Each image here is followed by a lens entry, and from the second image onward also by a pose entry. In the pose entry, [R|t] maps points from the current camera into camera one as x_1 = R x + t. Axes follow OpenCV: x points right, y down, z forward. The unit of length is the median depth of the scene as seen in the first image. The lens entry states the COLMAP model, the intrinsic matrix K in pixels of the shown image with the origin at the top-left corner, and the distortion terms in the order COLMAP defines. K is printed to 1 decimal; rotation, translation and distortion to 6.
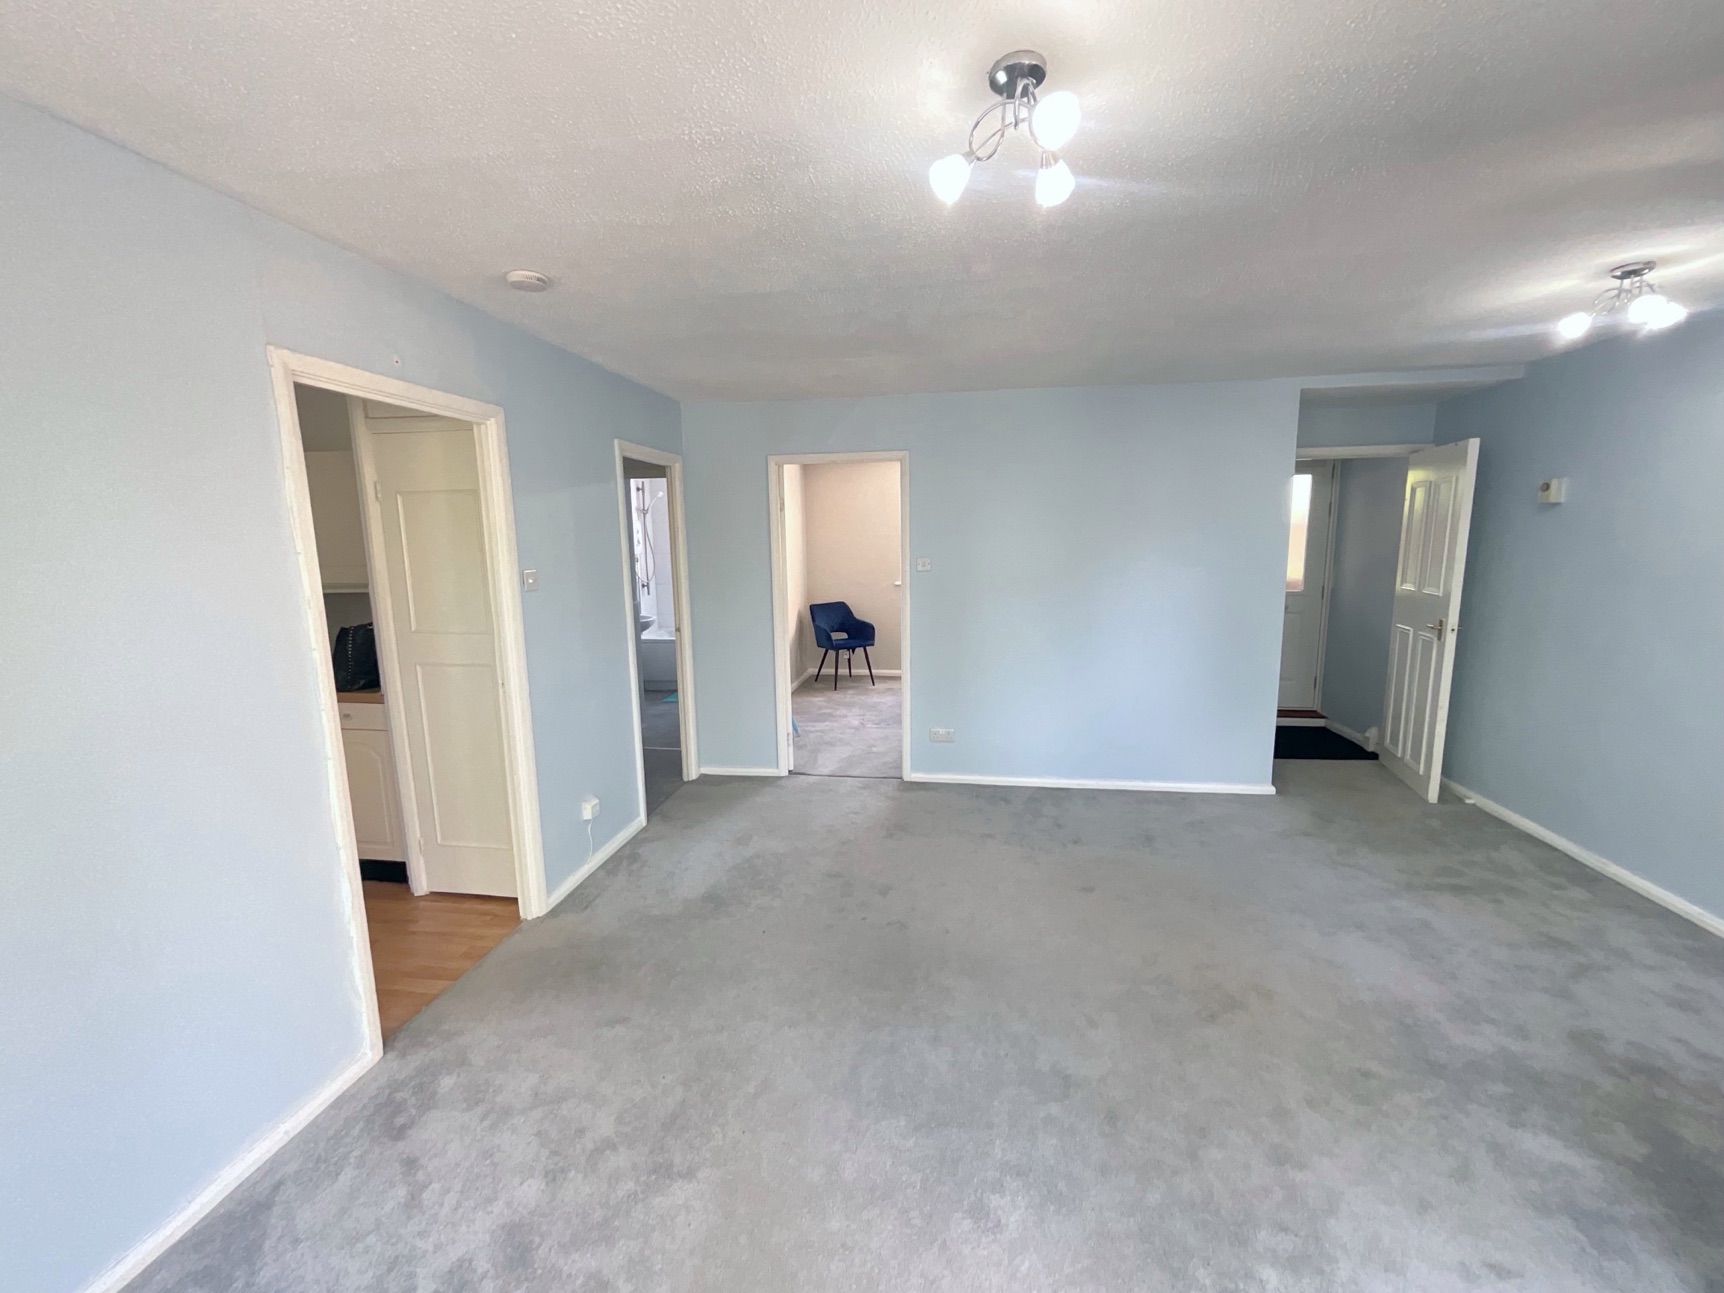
lens RADIAL K [[704.1, 0, 866.1], [0, 704.1, 644.2], [0, 0, 1]] dist [0.003996, -0.002205]
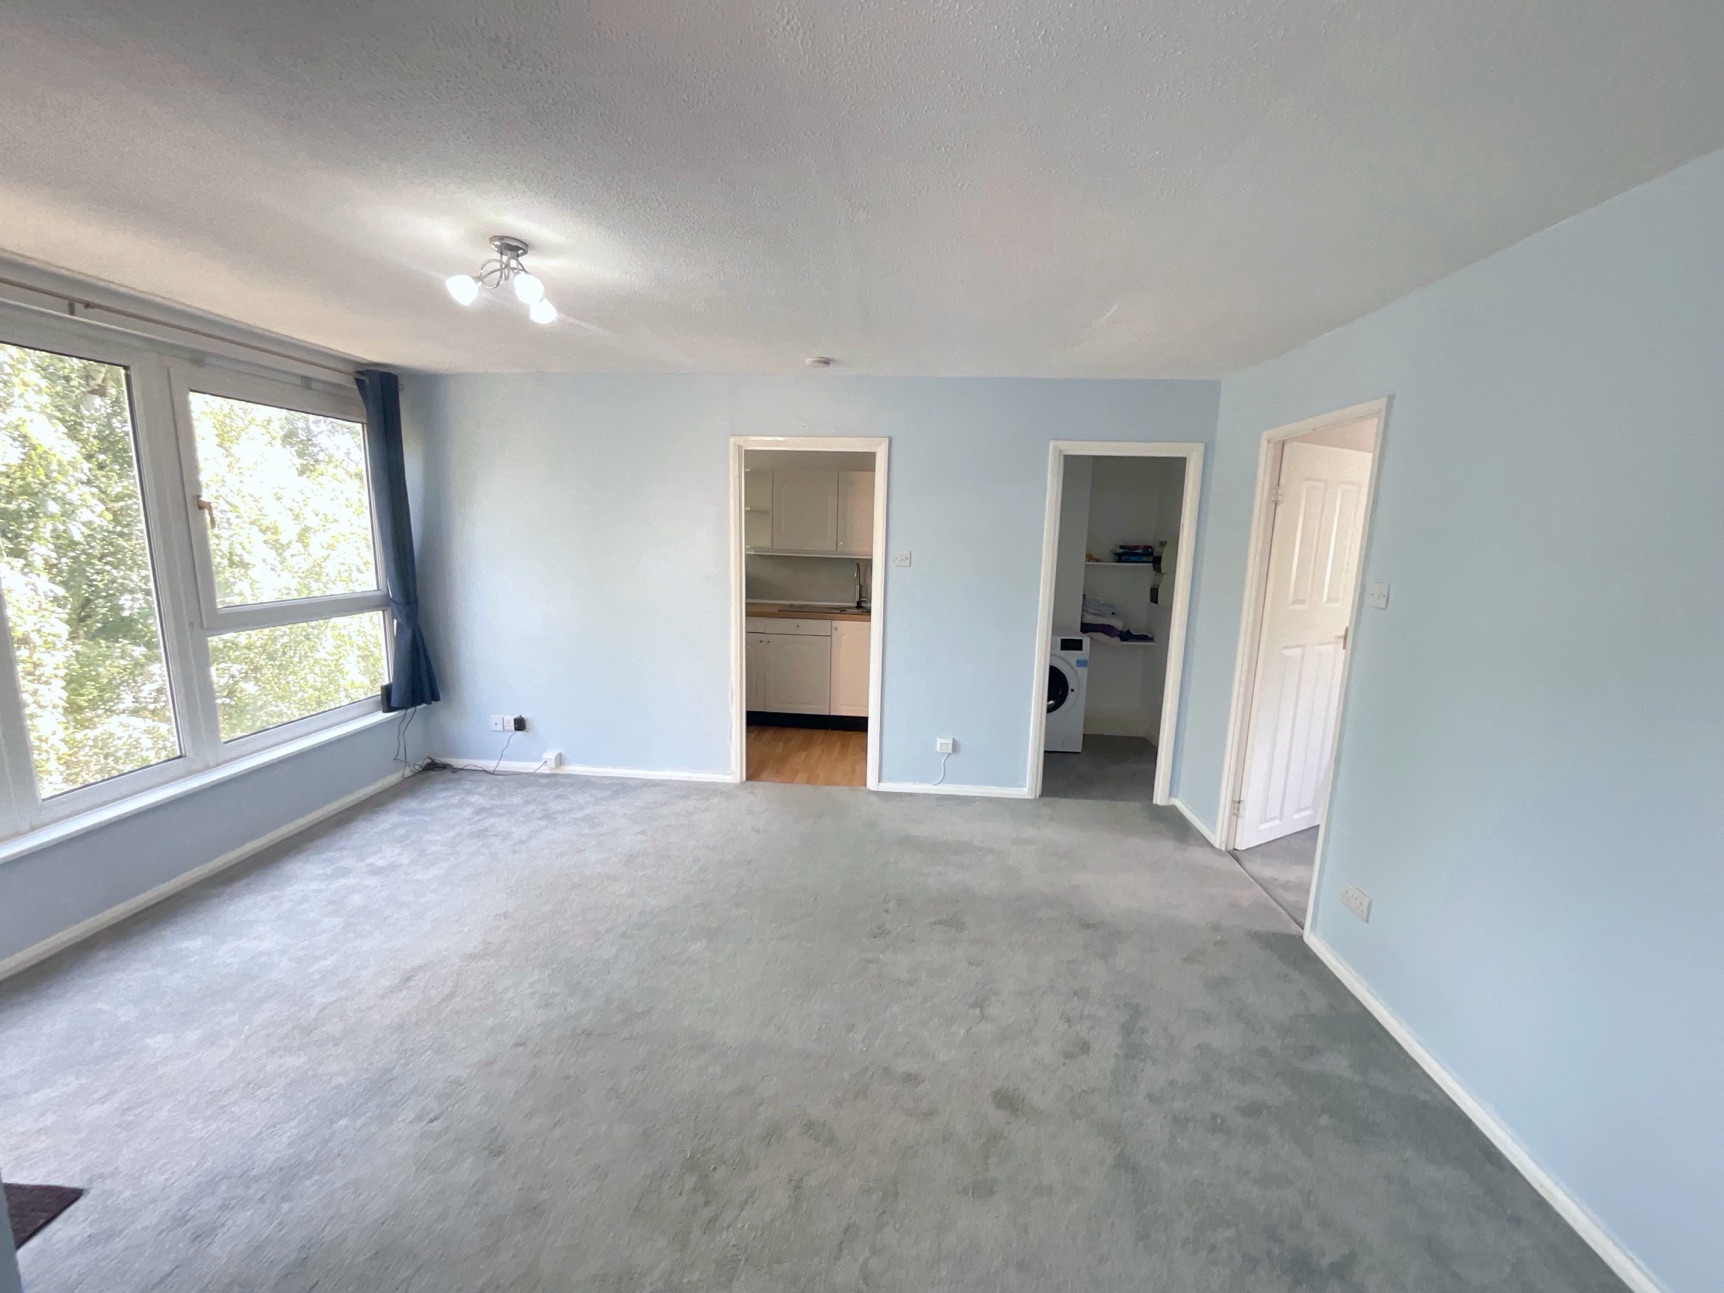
lens RADIAL K [[704.1, 0, 866.6], [0, 704.1, 645.9], [0, 0, 1]] dist [0.003996, -0.002205]
pose [[0.082050, 0.187022, -0.978923, 0.729498], [-0.182578, 0.968433, 0.169715, -0.116422], [0.979762, 0.164804, 0.113606, 0.630942]]
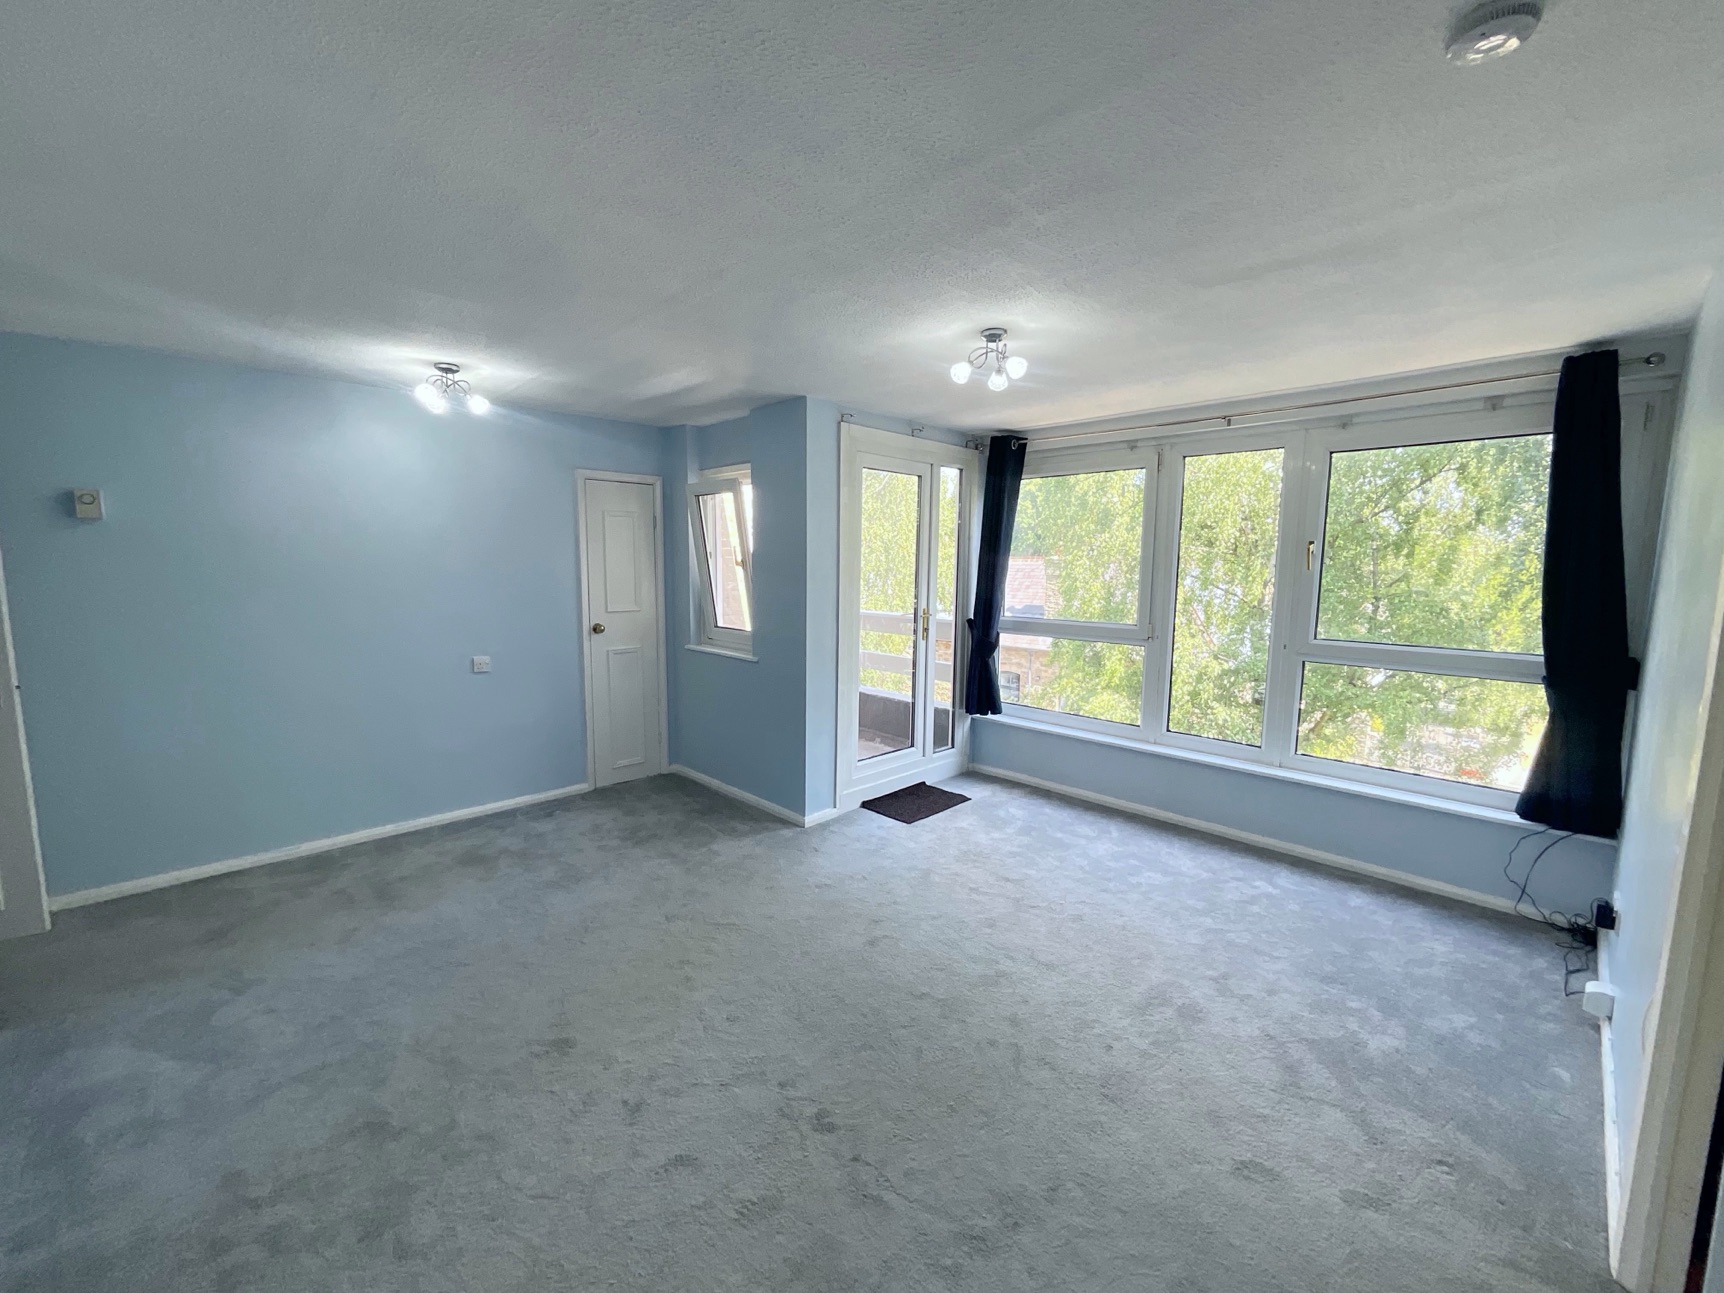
lens RADIAL K [[704.1, 0, 860.0], [0, 704.1, 650.5], [0, 0, 1]] dist [0.003996, -0.002205]
pose [[-0.796753, -0.063912, 0.600916, -0.267445], [0.098765, 0.967249, 0.233826, -0.147680], [-0.596180, 0.245651, -0.764346, 1.079227]]
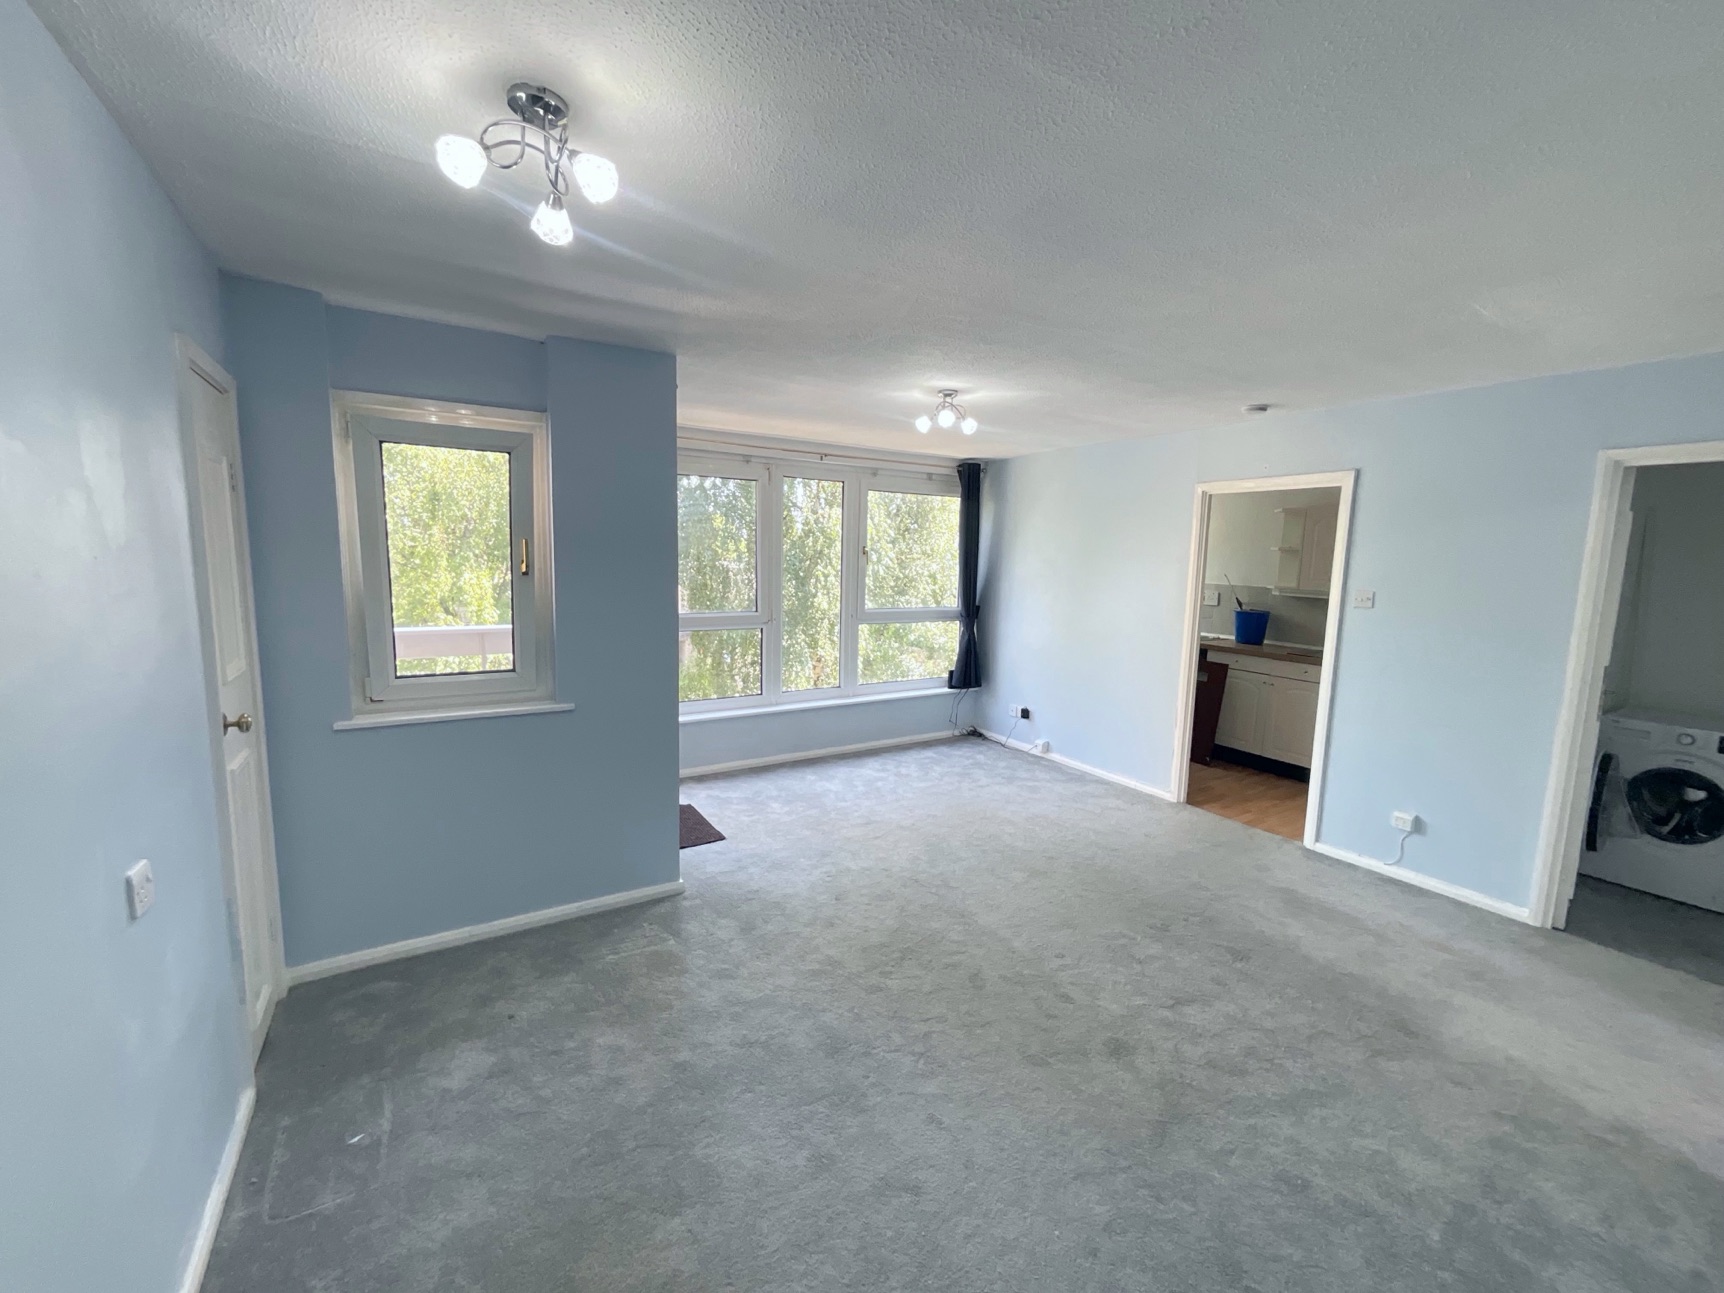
lens RADIAL K [[704.1, 0, 865.6], [0, 704.1, 652.4], [0, 0, 1]] dist [0.003996, -0.002205]
pose [[-0.753738, 0.089789, -0.651013, 0.820982], [-0.112959, 0.958178, 0.262936, -0.183815], [0.647395, 0.271722, -0.712073, 1.063154]]
